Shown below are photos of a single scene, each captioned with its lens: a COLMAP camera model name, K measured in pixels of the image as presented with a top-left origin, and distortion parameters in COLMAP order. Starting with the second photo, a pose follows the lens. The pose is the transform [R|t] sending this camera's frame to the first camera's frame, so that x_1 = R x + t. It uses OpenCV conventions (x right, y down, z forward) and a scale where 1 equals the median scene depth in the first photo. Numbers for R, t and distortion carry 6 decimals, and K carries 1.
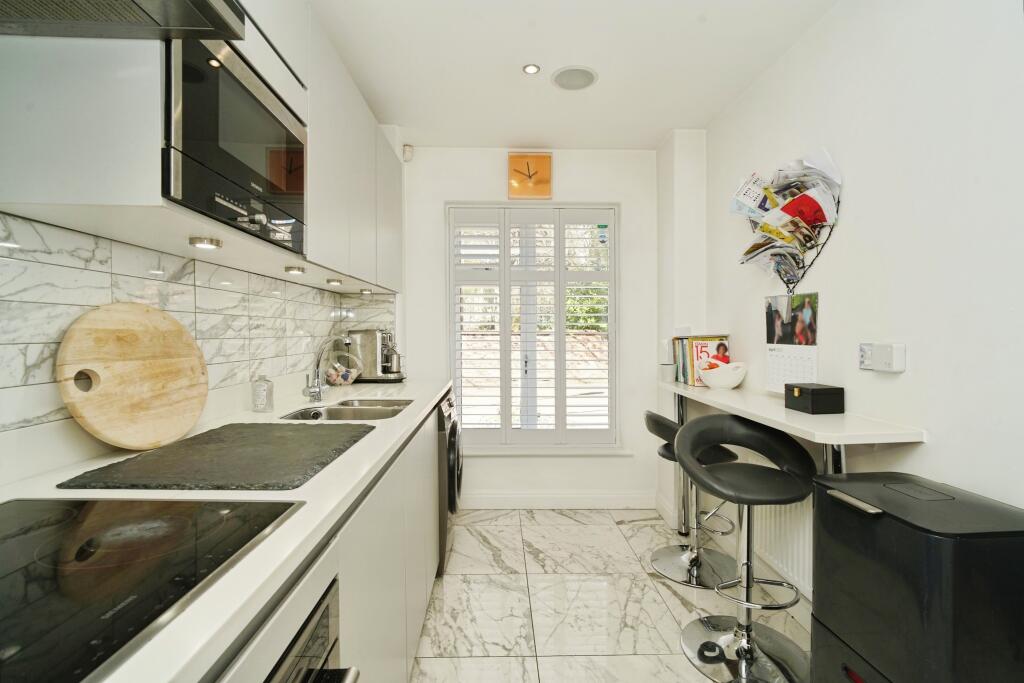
lens RADIAL K [[473.0, 0, 511.3], [0, 473.0, 335.4], [0, 0, 1]] dist [0.001306, 0.000046]
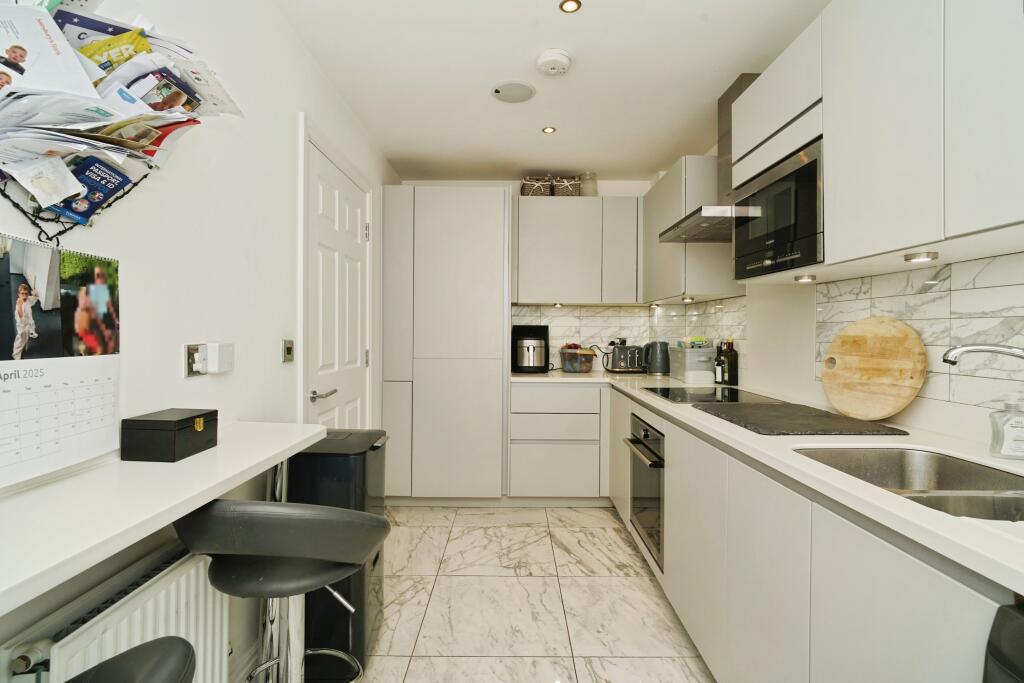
lens RADIAL K [[473.0, 0, 512.0], [0, 473.0, 334.2], [0, 0, 1]] dist [0.001306, 0.000046]
pose [[-0.999455, -0.011229, 0.031053, 0.148682], [-0.010880, 0.999876, 0.011403, -0.013400], [-0.031178, 0.011059, -0.999453, 1.535699]]
